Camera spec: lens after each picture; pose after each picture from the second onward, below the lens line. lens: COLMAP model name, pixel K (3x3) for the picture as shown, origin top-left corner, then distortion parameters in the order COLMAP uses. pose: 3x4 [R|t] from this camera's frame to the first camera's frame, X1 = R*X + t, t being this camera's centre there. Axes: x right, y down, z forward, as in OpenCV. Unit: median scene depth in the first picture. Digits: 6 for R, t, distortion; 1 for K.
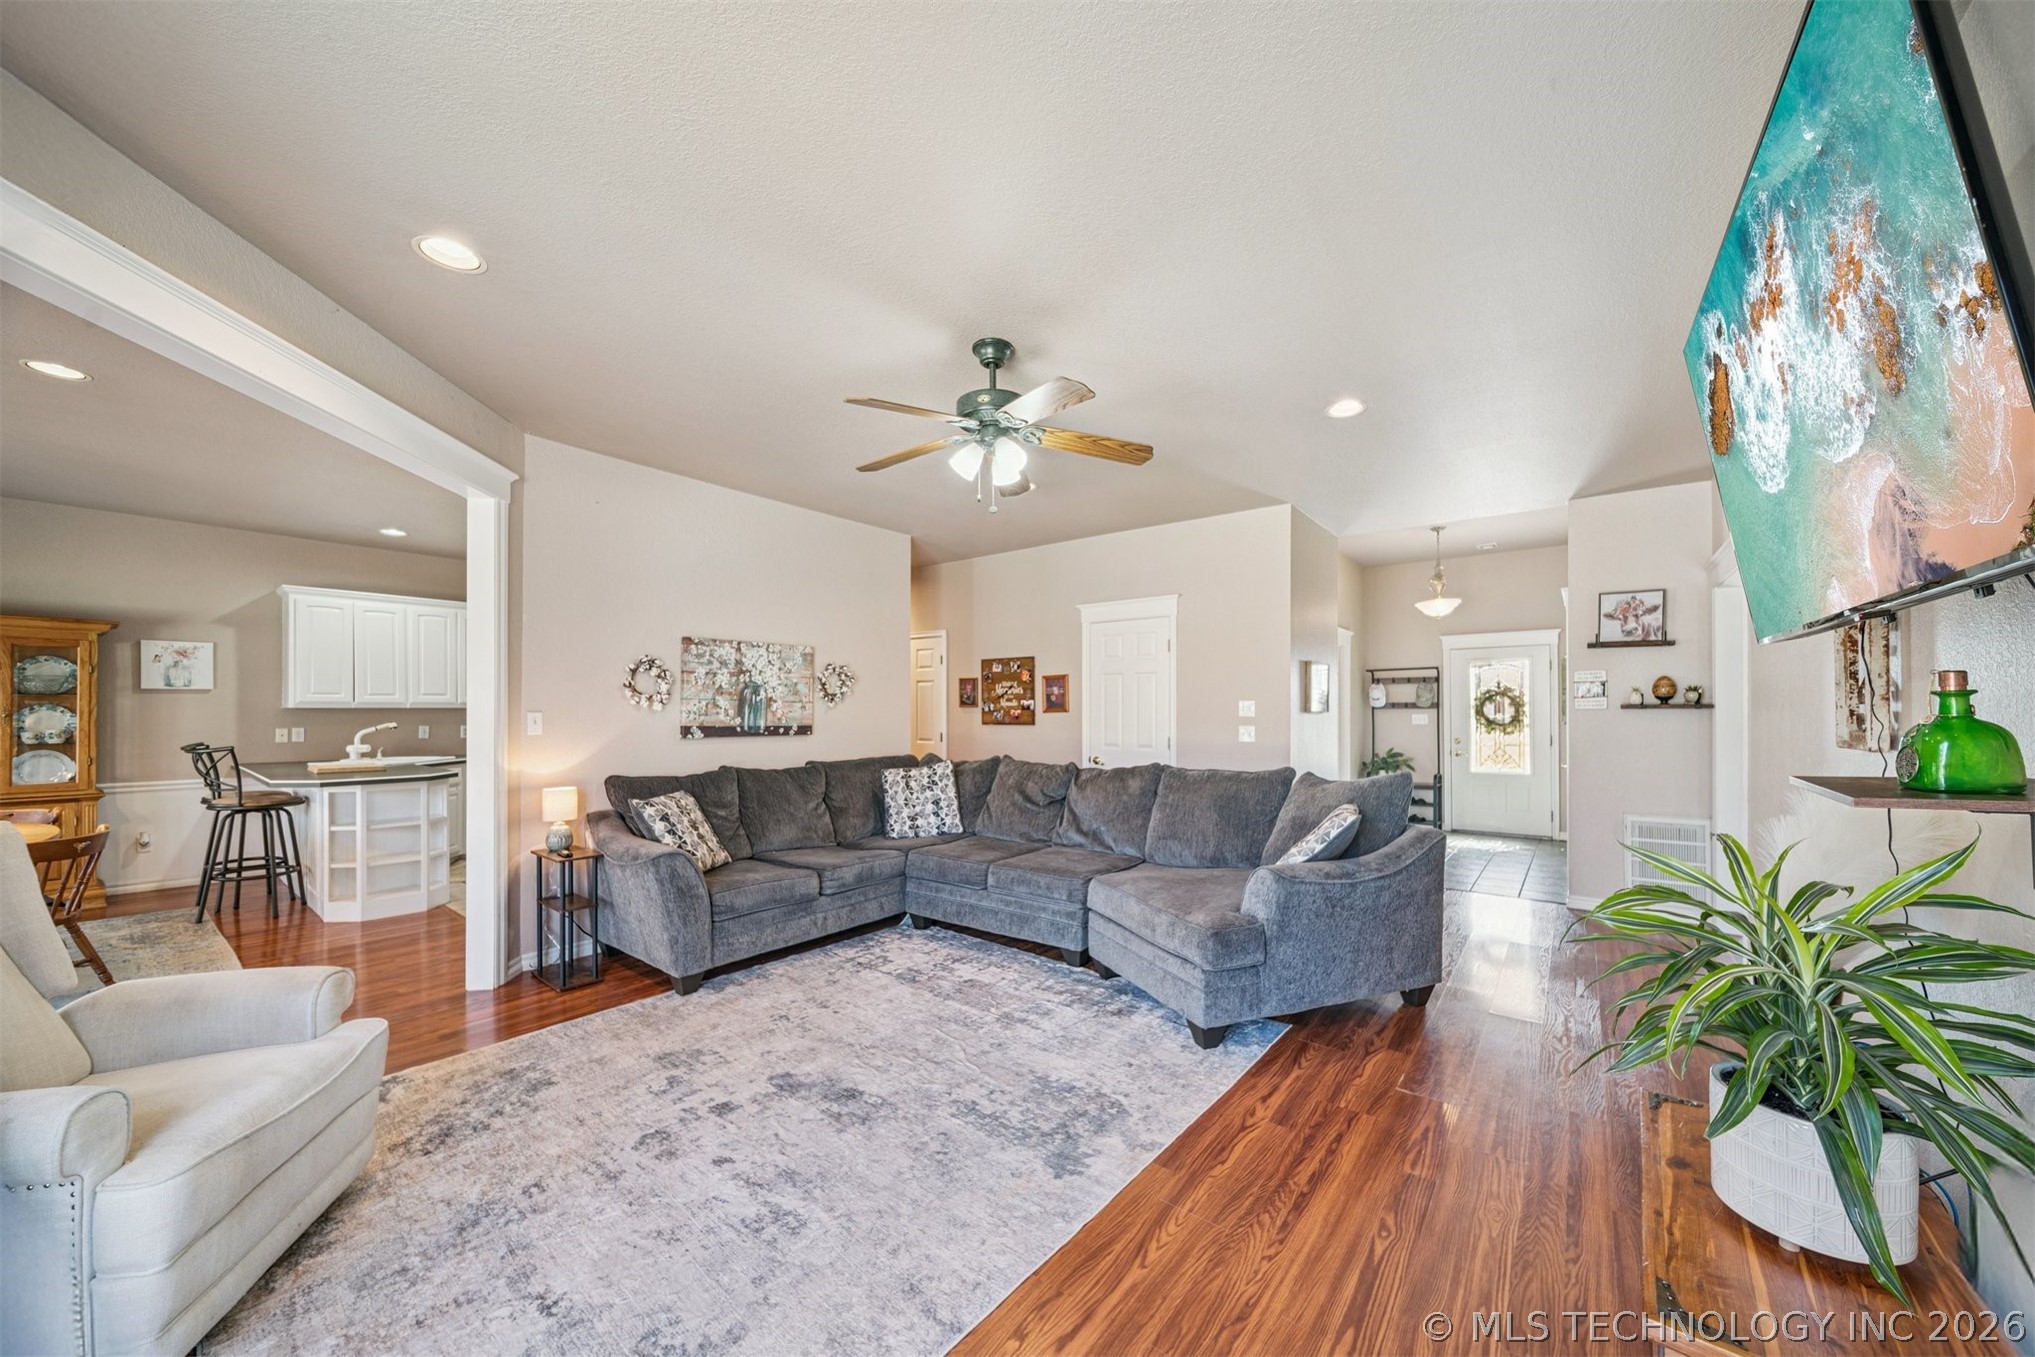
lens RADIAL K [[724.8, 0, 1027.2], [0, 724.8, 707.5], [0, 0, 1]] dist [-0.002776, -0.000407]
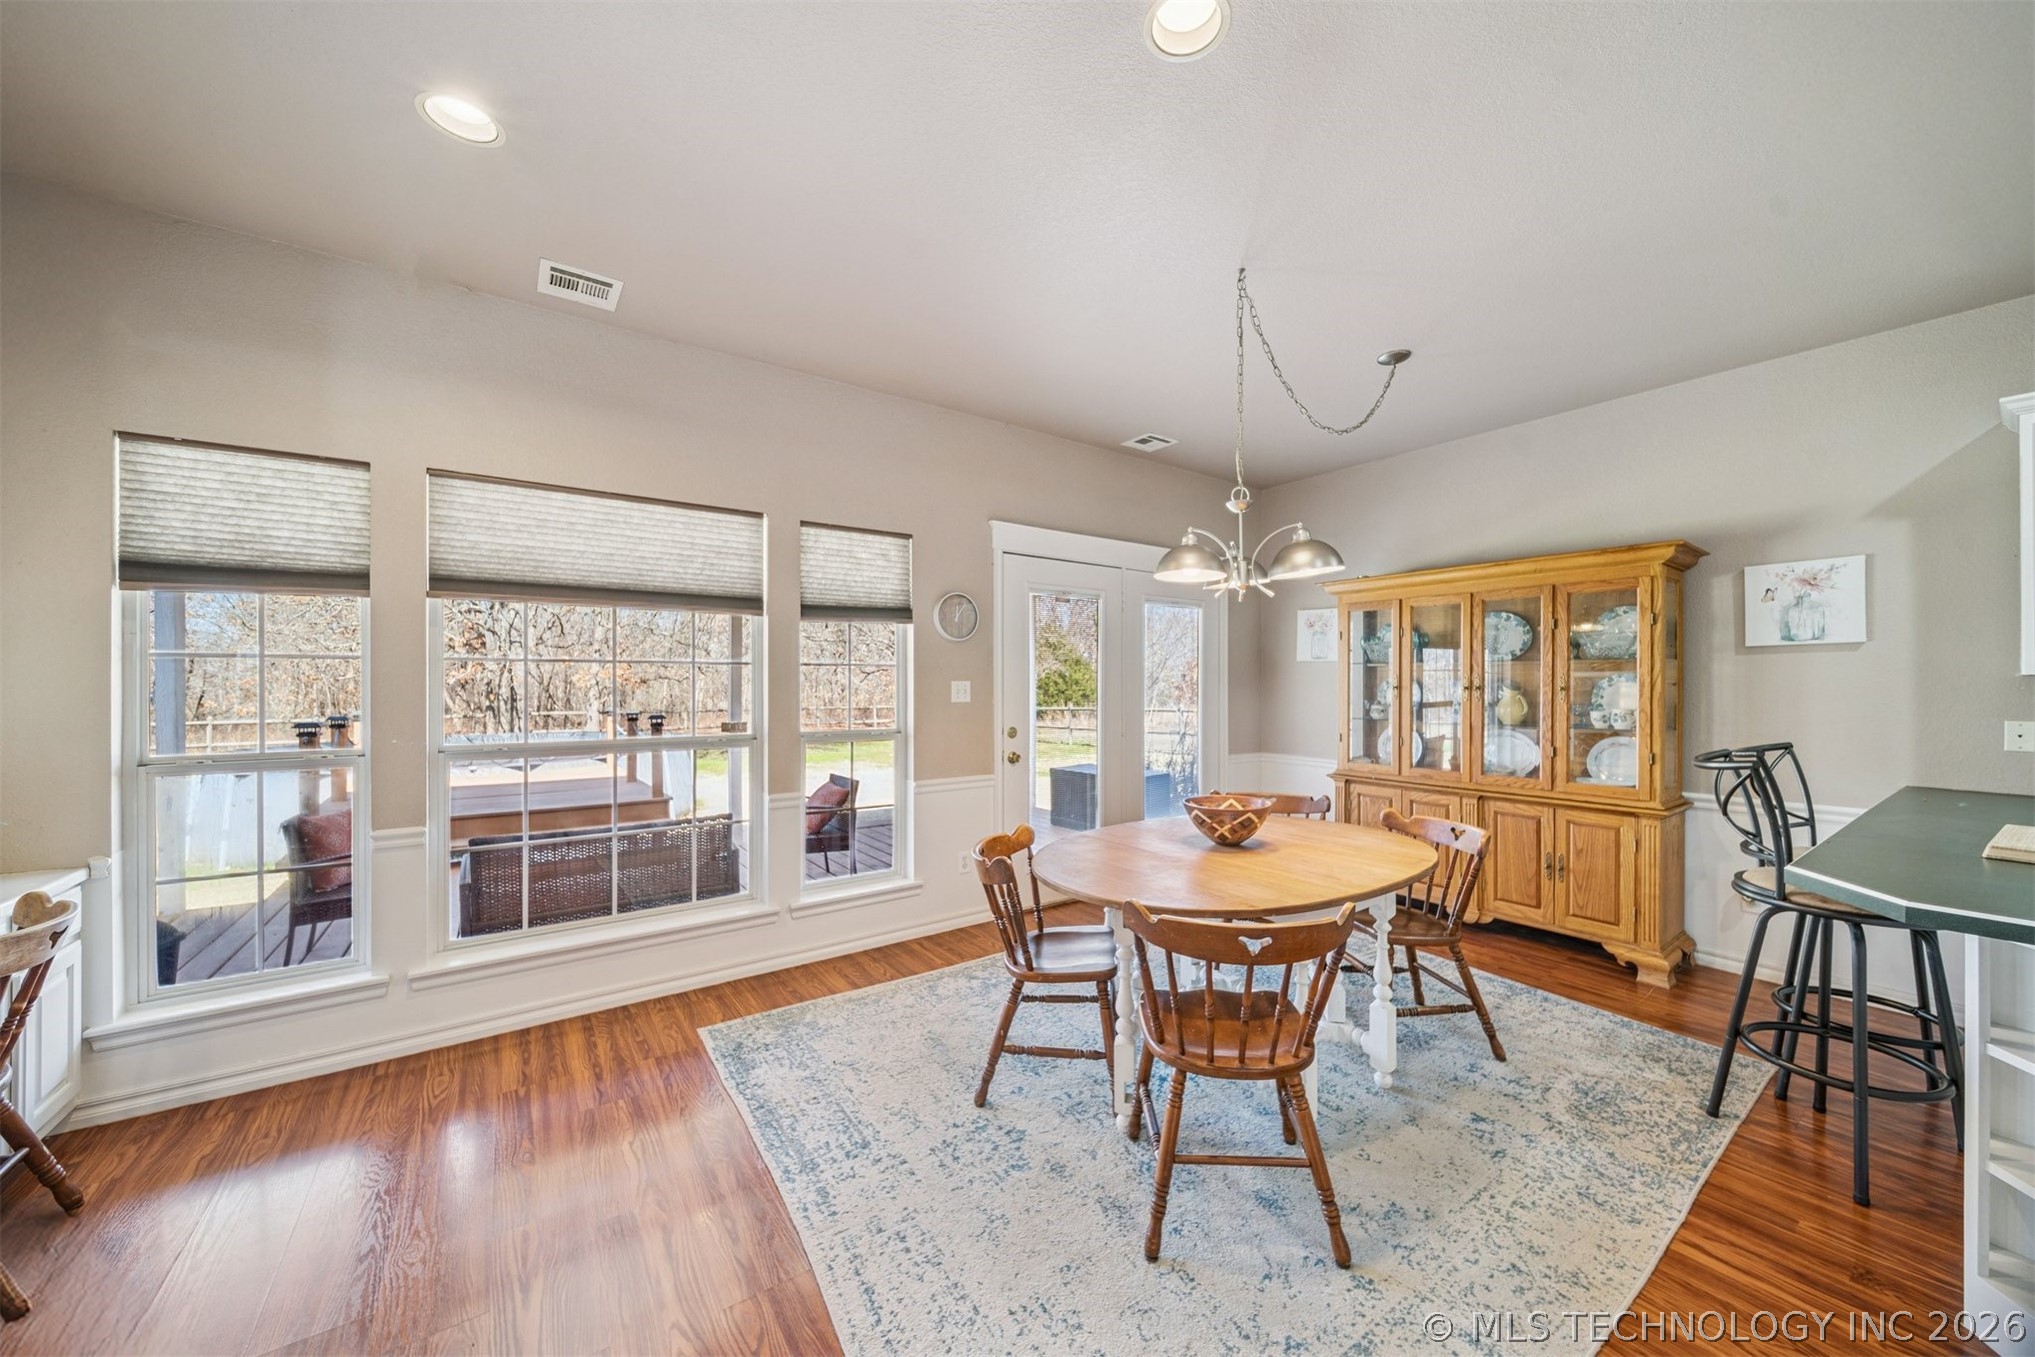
lens RADIAL K [[724.8, 0, 1027.9], [0, 724.8, 685.8], [0, 0, 1]] dist [-0.002776, -0.000407]
pose [[-0.292838, -0.000163, -0.956162, -0.499692], [0.001626, 0.999998, -0.000668, 0.006940], [0.956161, -0.001750, -0.292838, 0.643919]]
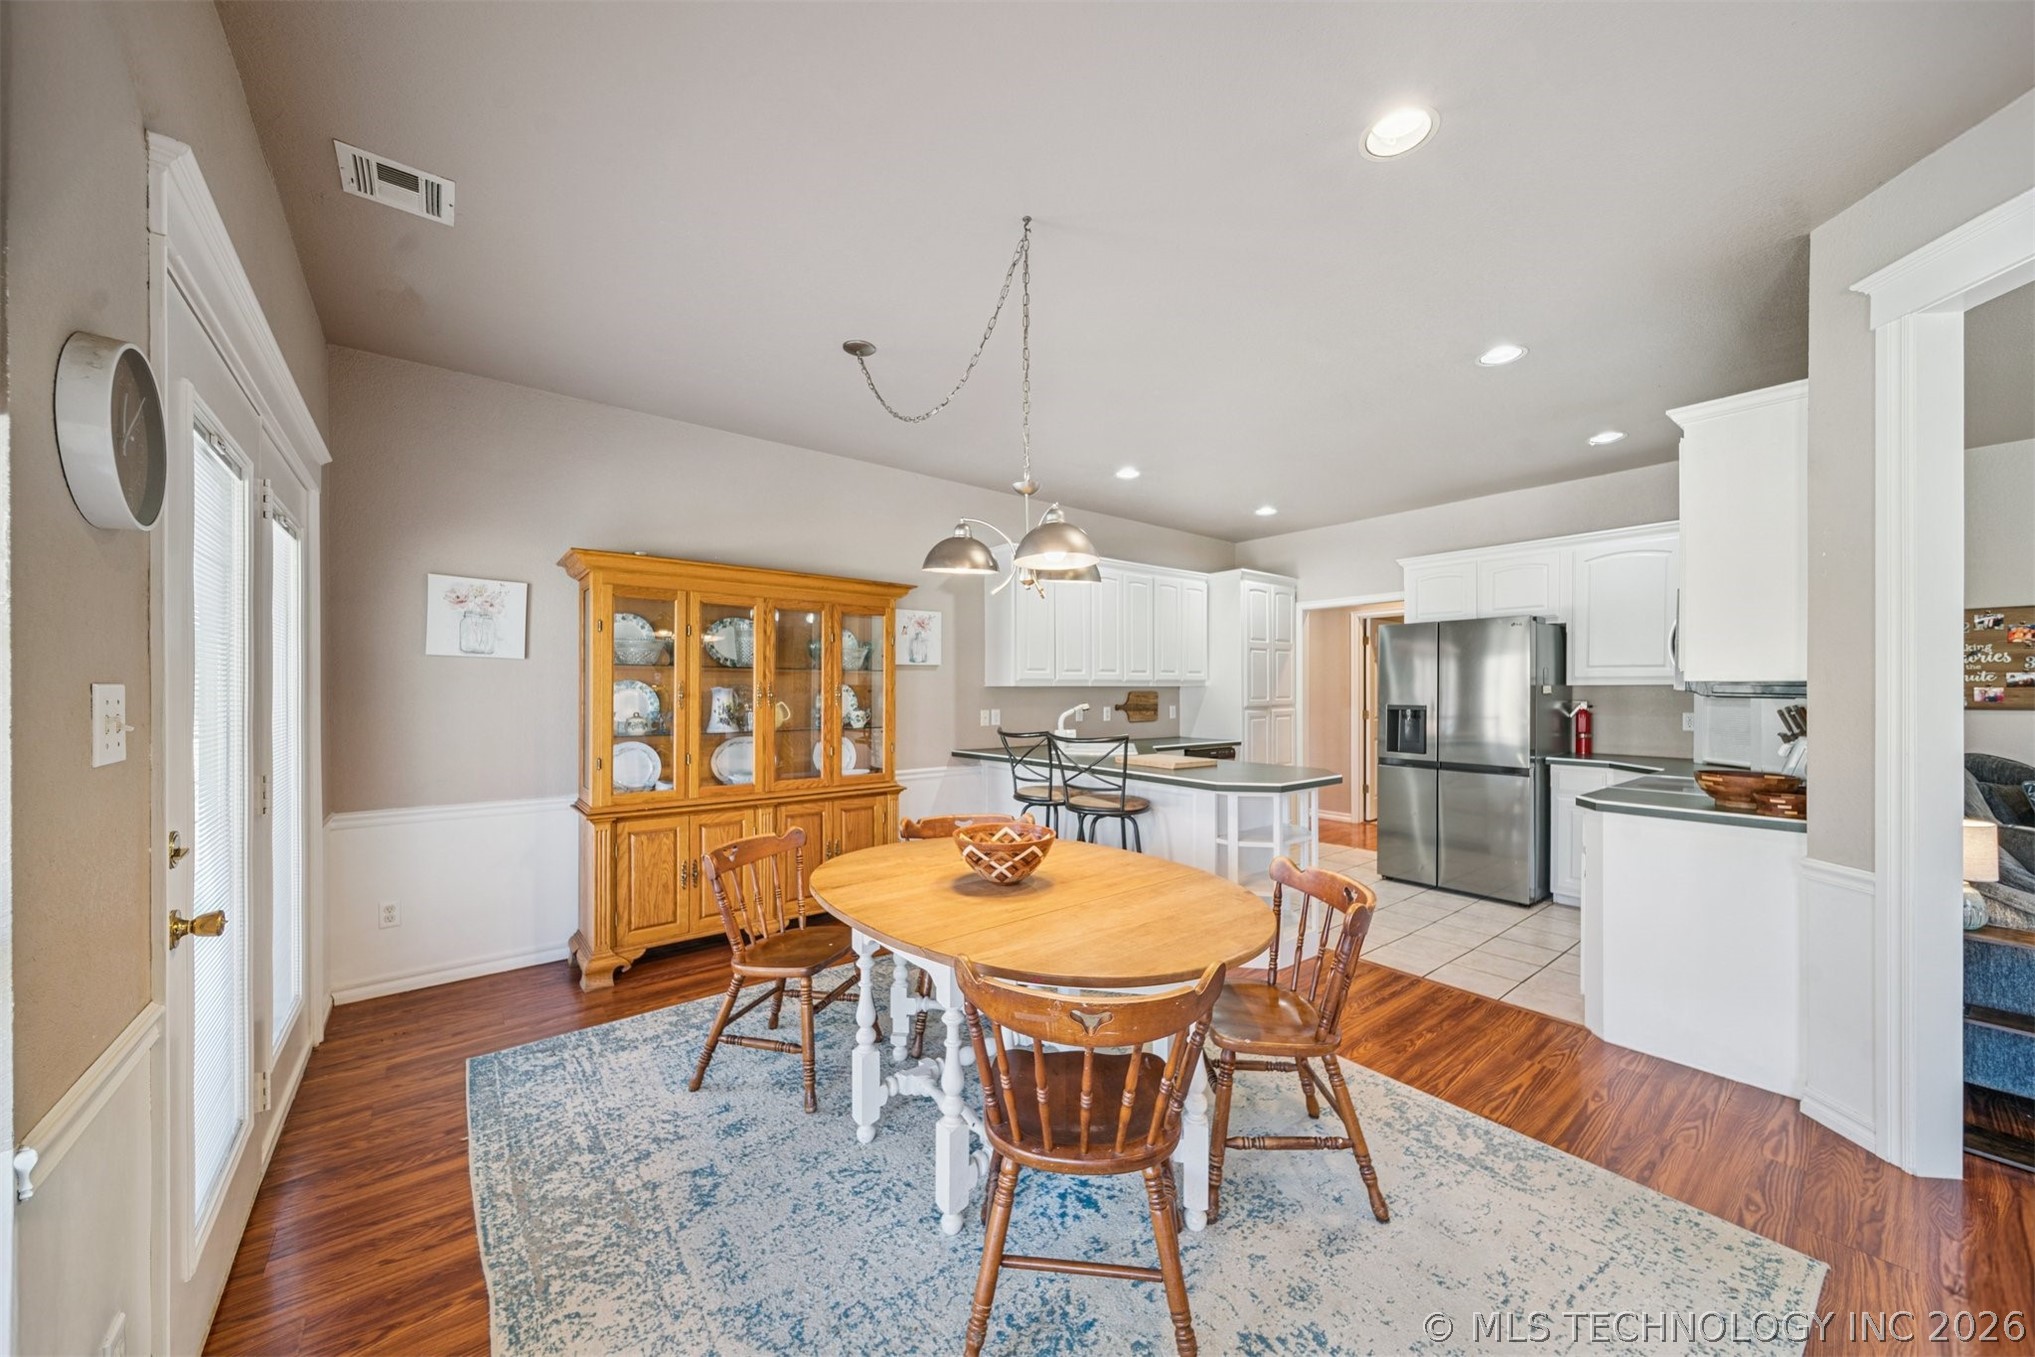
lens RADIAL K [[724.8, 0, 1020.7], [0, 724.8, 693.4], [0, 0, 1]] dist [-0.002776, -0.000407]
pose [[0.972693, -0.000234, -0.232095, -0.945901], [0.002518, 0.999951, 0.009544, 0.000811], [0.232081, -0.009868, 0.972646, 0.193499]]
